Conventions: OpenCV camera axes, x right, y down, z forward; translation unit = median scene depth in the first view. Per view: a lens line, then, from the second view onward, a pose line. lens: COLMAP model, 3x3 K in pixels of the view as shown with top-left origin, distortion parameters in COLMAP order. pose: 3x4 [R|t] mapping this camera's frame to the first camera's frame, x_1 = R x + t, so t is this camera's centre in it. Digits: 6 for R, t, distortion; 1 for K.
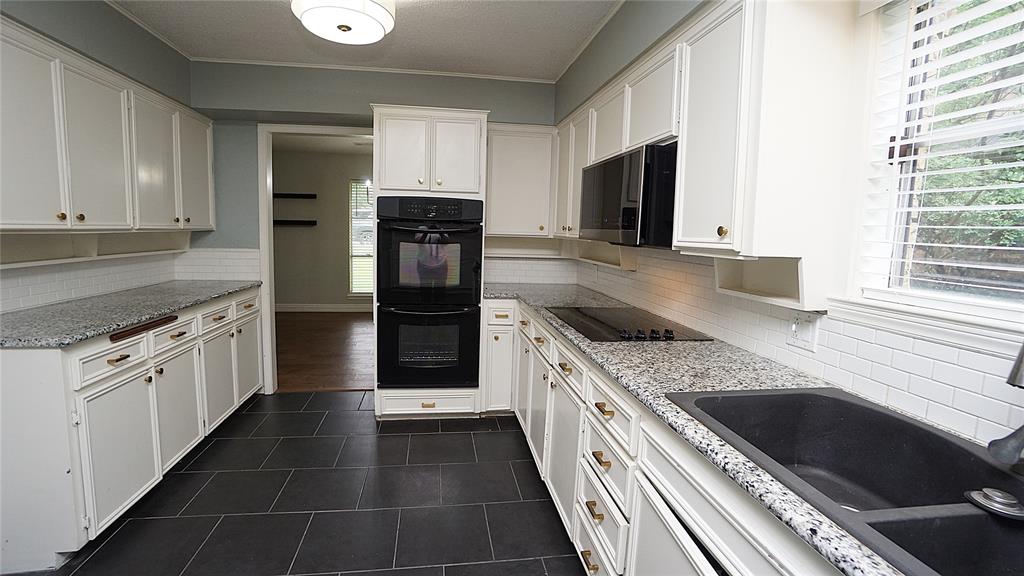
lens RADIAL K [[452.2, 0, 511.4], [0, 452.2, 279.3], [0, 0, 1]] dist [-0.022179, 0.002585]
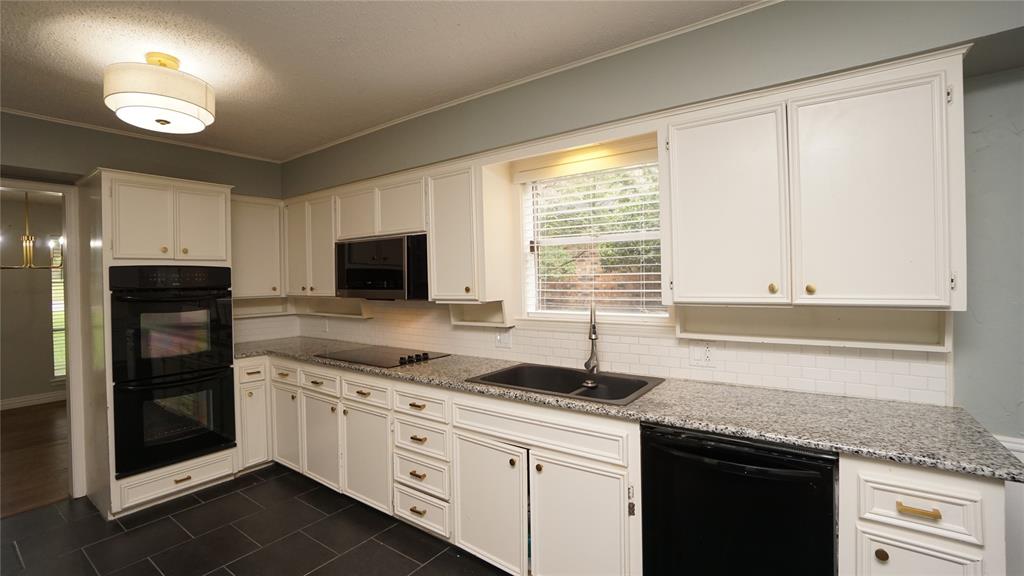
lens RADIAL K [[452.2, 0, 508.8], [0, 452.2, 281.4], [0, 0, 1]] dist [-0.022179, 0.002585]
pose [[0.695274, -0.044610, 0.717359, -0.370256], [0.112294, 0.992557, -0.047113, -0.016892], [-0.709918, 0.113312, 0.695109, -0.200986]]
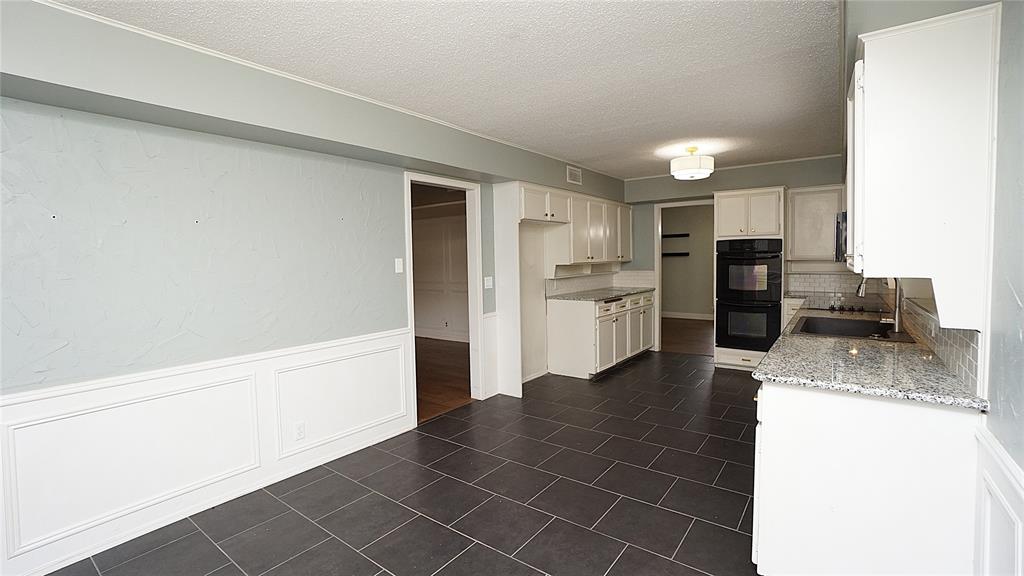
lens RADIAL K [[452.2, 0, 512.9], [0, 452.2, 281.0], [0, 0, 1]] dist [-0.022179, 0.002585]
pose [[0.700091, 0.005326, -0.714034, 0.421758], [-0.045591, 0.998265, -0.037255, 0.086270], [0.712597, 0.058636, 0.699119, -0.841228]]
